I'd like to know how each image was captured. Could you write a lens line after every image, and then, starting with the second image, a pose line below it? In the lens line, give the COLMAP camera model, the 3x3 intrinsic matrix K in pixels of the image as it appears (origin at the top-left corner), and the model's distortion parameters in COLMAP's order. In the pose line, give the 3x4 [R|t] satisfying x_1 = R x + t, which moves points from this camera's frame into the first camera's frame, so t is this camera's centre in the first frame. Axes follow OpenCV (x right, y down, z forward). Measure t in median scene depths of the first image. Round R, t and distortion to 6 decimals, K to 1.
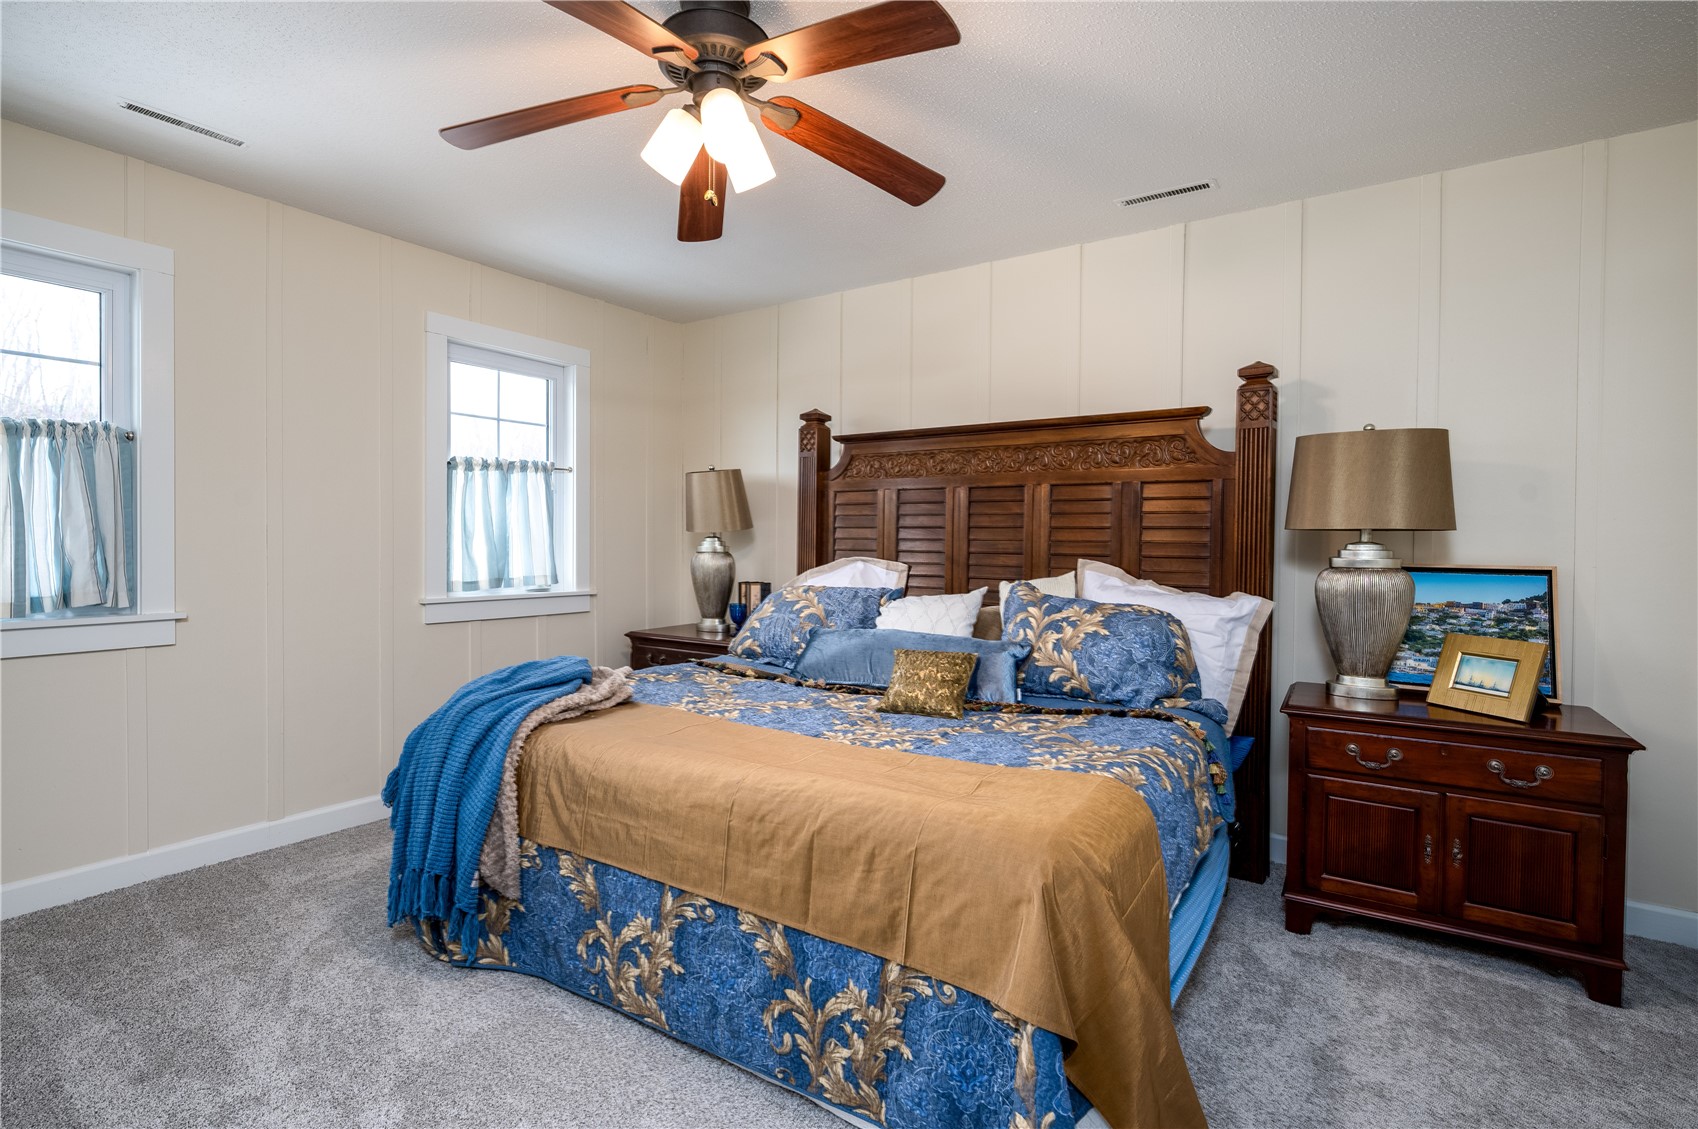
lens RADIAL K [[810.5, 0, 849.0], [0, 810.5, 564.5], [0, 0, 1]] dist [-0.000713, 0.000202]
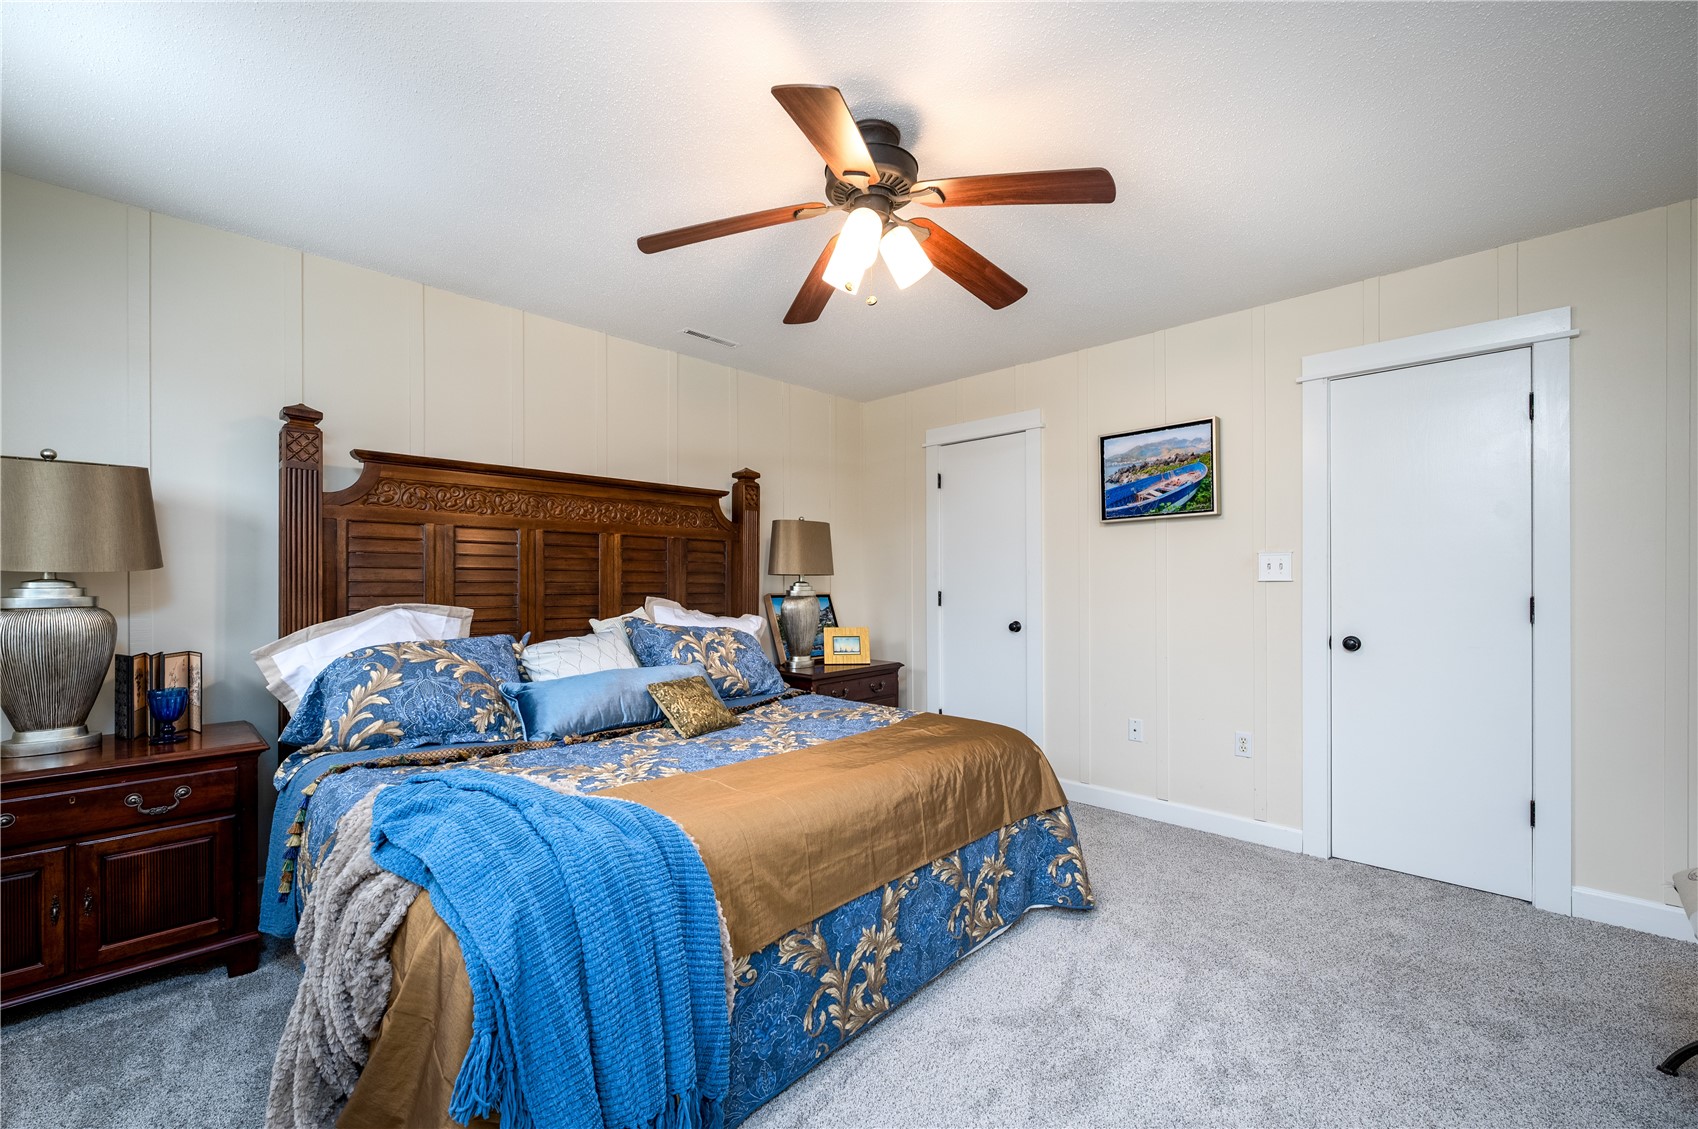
lens RADIAL K [[680.1, 0, 848.3], [0, 680.1, 597.0], [0, 0, 1]] dist [0.002051, 0.007175]
pose [[0.182085, -0.029825, 0.982830, -0.736534], [0.029501, 0.999256, 0.024858, -0.024926], [-0.982840, 0.024468, 0.182830, 0.541943]]
